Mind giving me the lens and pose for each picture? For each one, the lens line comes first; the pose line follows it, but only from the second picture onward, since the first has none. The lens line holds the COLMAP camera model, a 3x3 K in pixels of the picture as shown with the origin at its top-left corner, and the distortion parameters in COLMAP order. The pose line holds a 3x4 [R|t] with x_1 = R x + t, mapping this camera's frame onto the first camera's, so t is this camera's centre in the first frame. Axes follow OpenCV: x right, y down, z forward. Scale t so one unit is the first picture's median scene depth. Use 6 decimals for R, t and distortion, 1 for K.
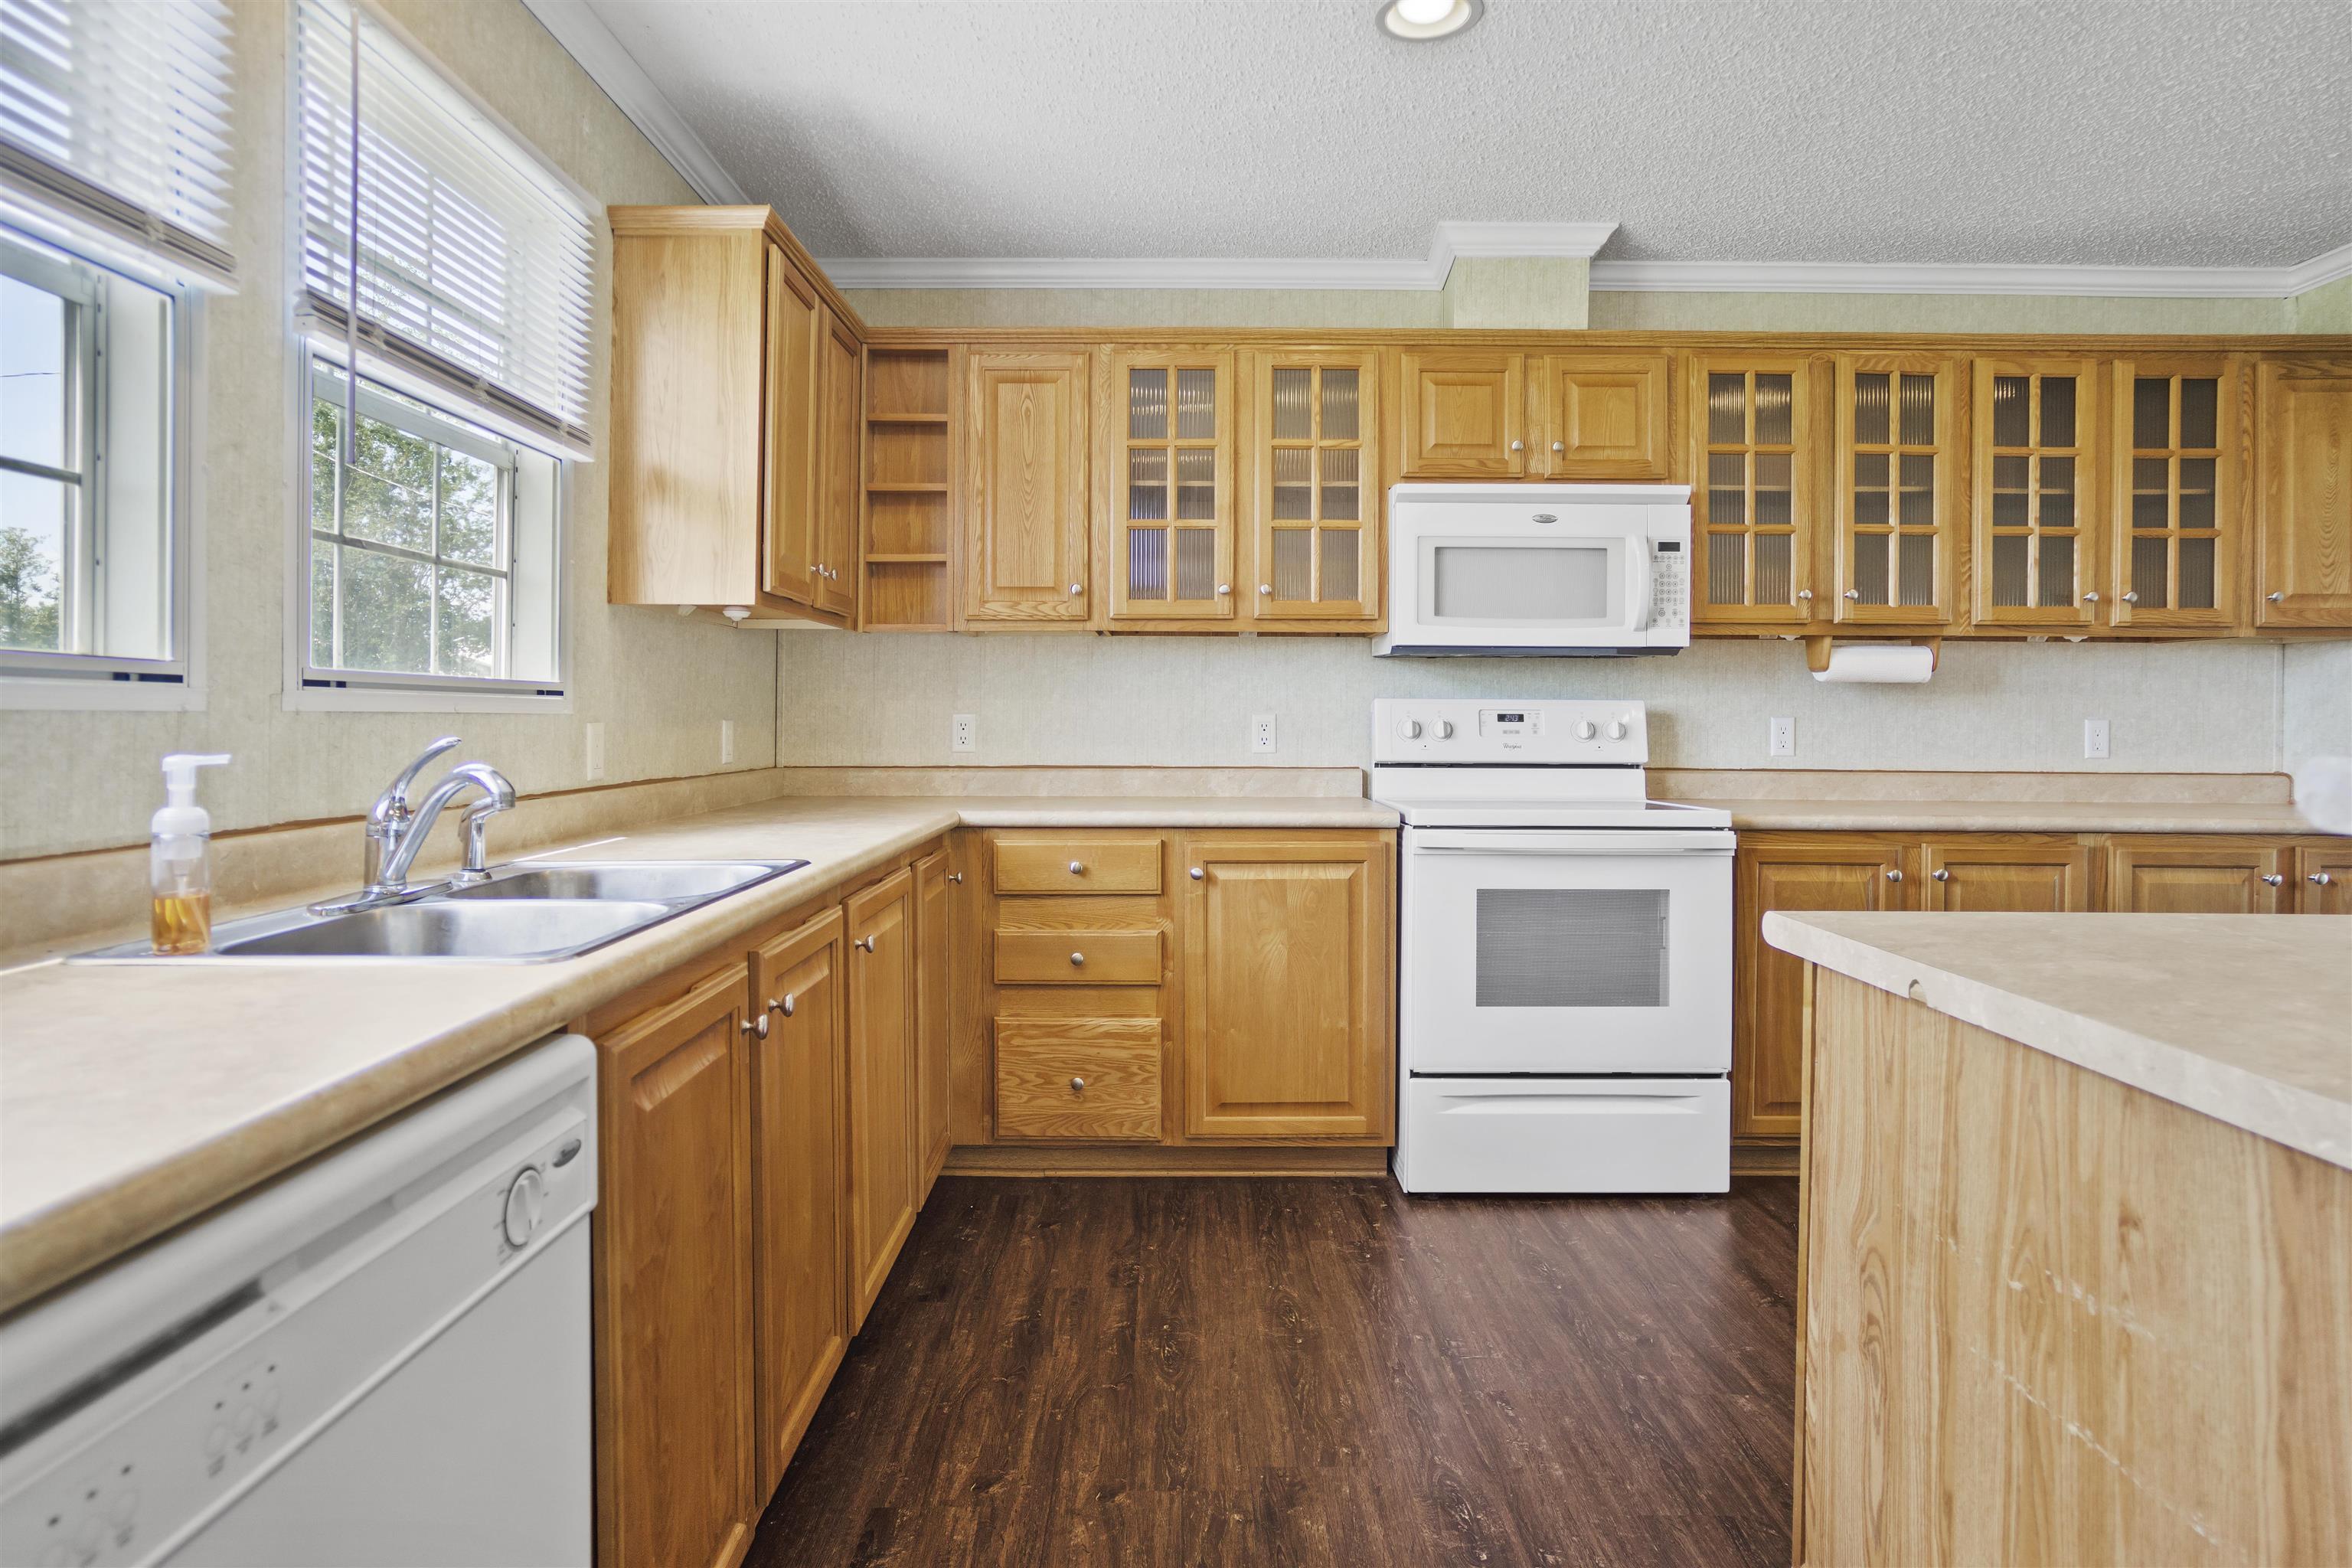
lens RADIAL K [[1255.1, 0, 1179.0], [0, 1255.1, 736.5], [0, 0, 1]] dist [0.002768, 0.000032]
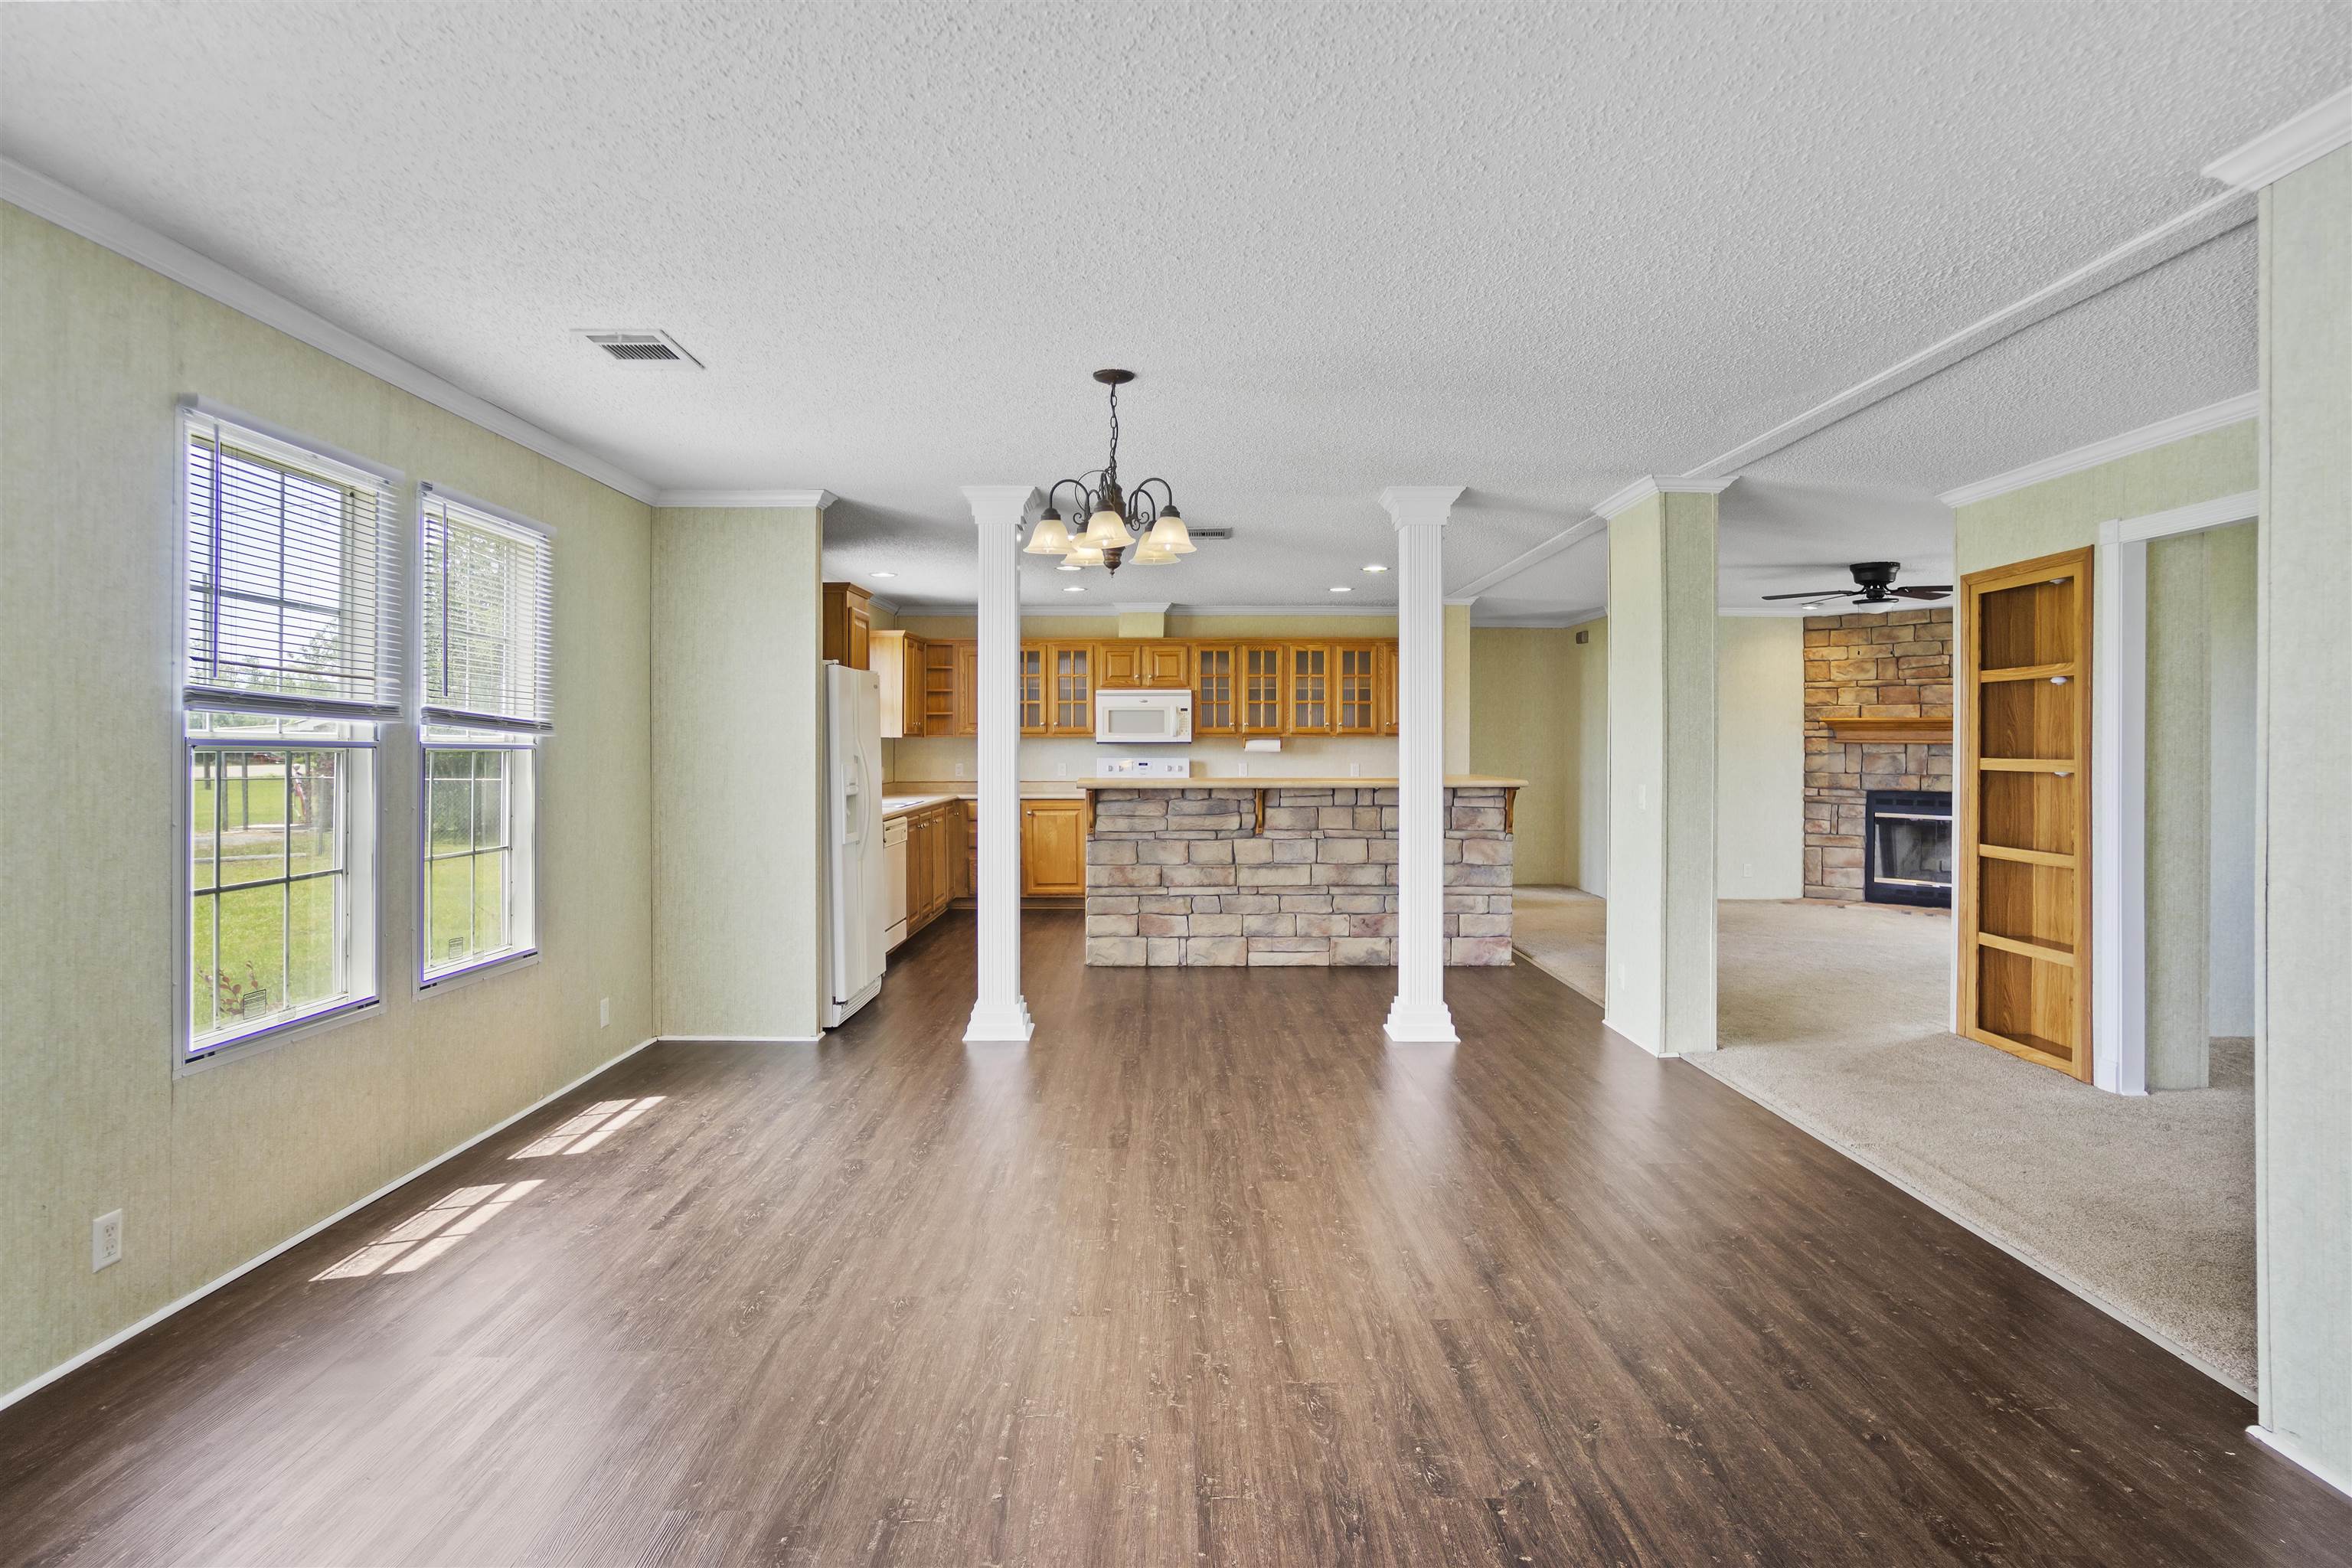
lens RADIAL K [[1255.1, 0, 1176.0], [0, 1255.1, 764.2], [0, 0, 1]] dist [0.002768, 0.000032]
pose [[0.999961, -0.007727, -0.004213, 0.373190], [0.007749, 0.999956, 0.005308, -0.031147], [0.004171, -0.005340, 0.999977, -2.072050]]
